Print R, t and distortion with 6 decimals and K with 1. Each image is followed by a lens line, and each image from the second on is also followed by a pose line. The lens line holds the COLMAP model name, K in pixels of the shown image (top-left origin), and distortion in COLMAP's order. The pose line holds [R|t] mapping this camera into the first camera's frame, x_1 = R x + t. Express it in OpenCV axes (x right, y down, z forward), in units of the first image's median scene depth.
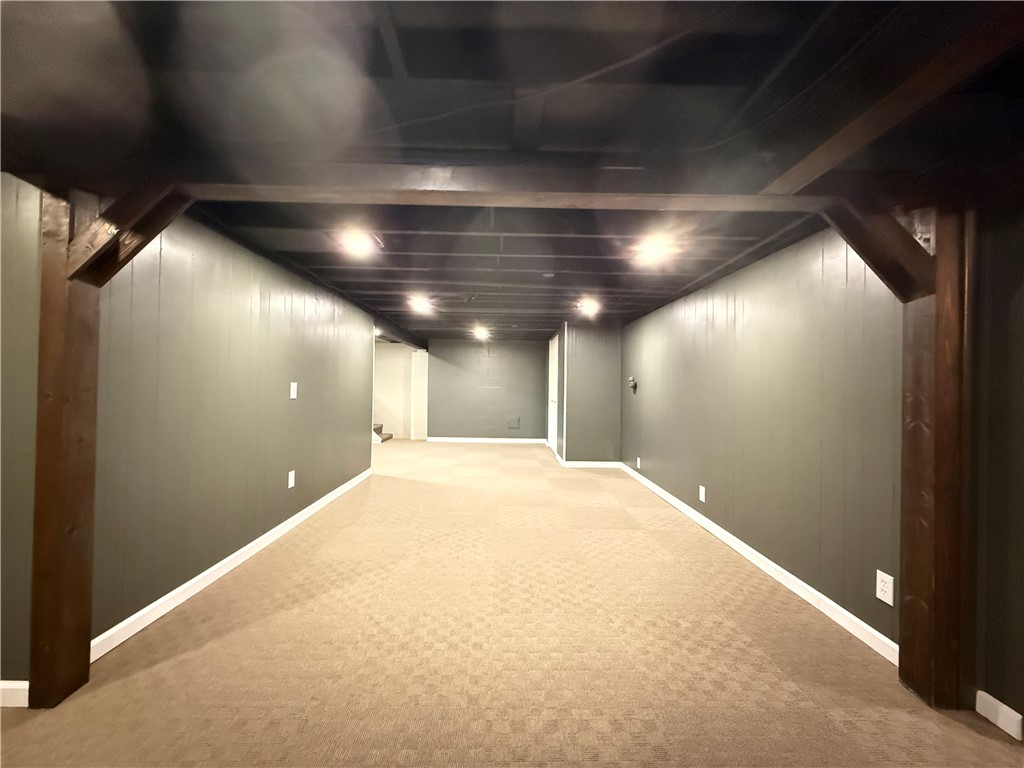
lens RADIAL K [[409.1, 0, 511.6], [0, 409.1, 383.5], [0, 0, 1]] dist [-0.000421, 0.000045]
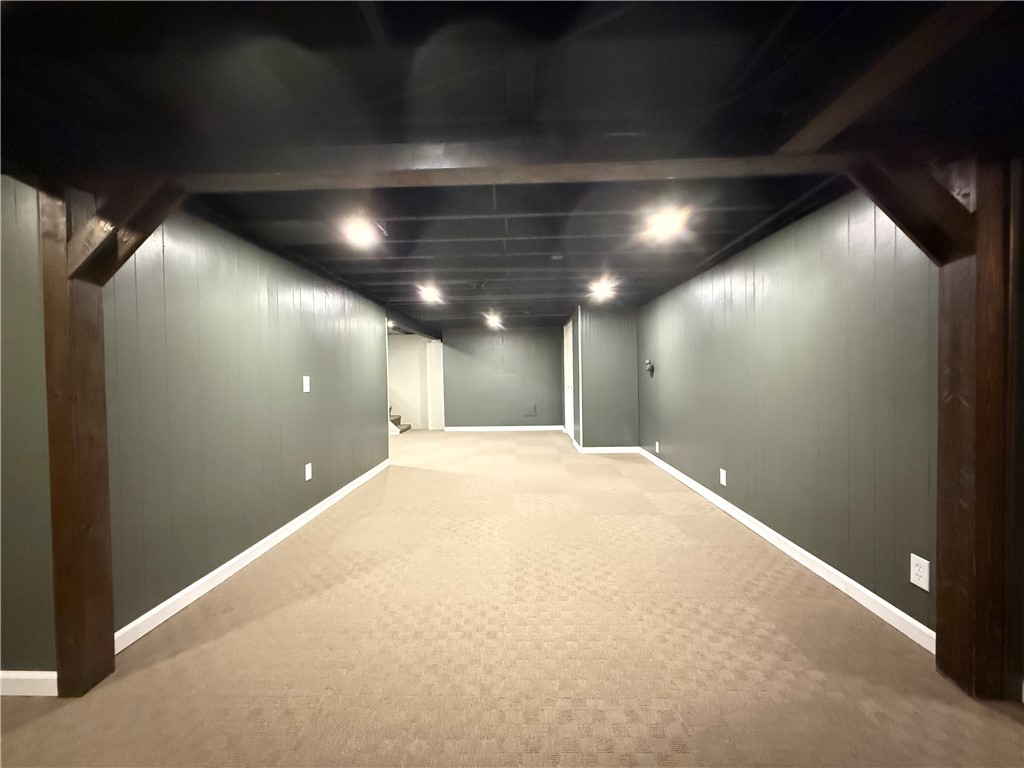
lens RADIAL K [[409.1, 0, 510.9], [0, 409.1, 383.5], [0, 0, 1]] dist [-0.000421, 0.000045]
pose [[0.998474, -0.032135, -0.044905, 0.018968], [0.033411, 0.999051, 0.027957, 0.004833], [0.043964, -0.029415, 0.998600, 0.020381]]
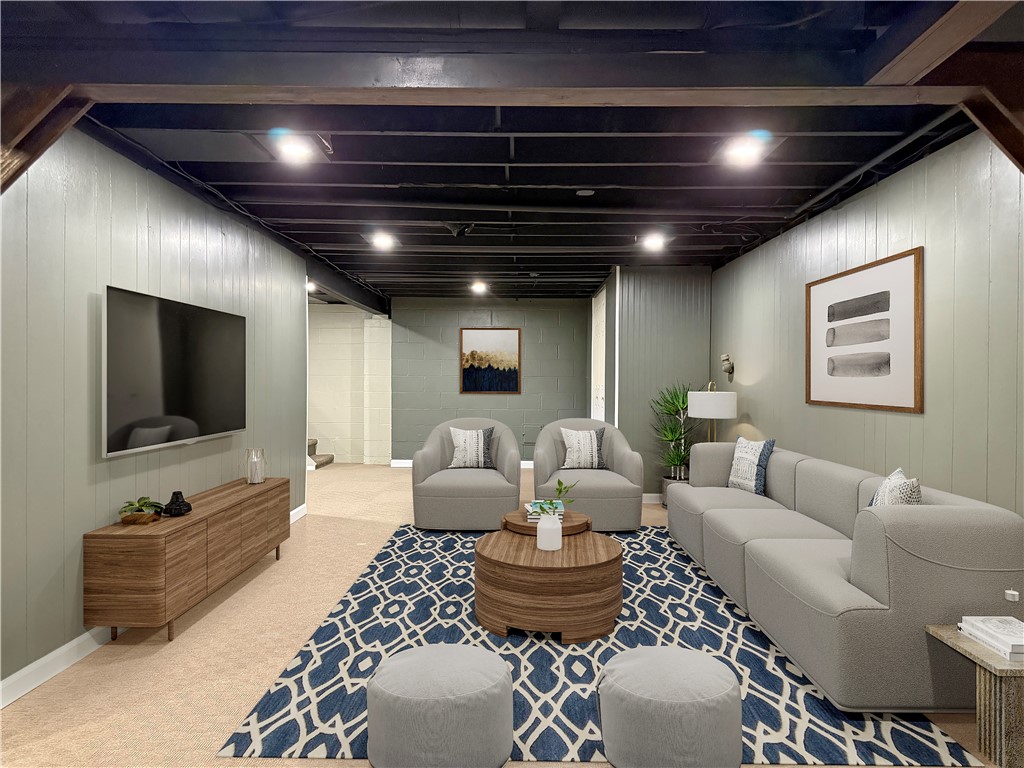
lens RADIAL K [[708.4, 0, 518.4], [0, 708.4, 389.6], [0, 0, 1]] dist [0.053405, -0.036079]
pose [[0.999810, -0.008777, -0.017414, 0.003111], [0.009141, 0.999739, 0.020960, 0.025907], [0.017225, -0.021115, 0.999629, -0.165298]]
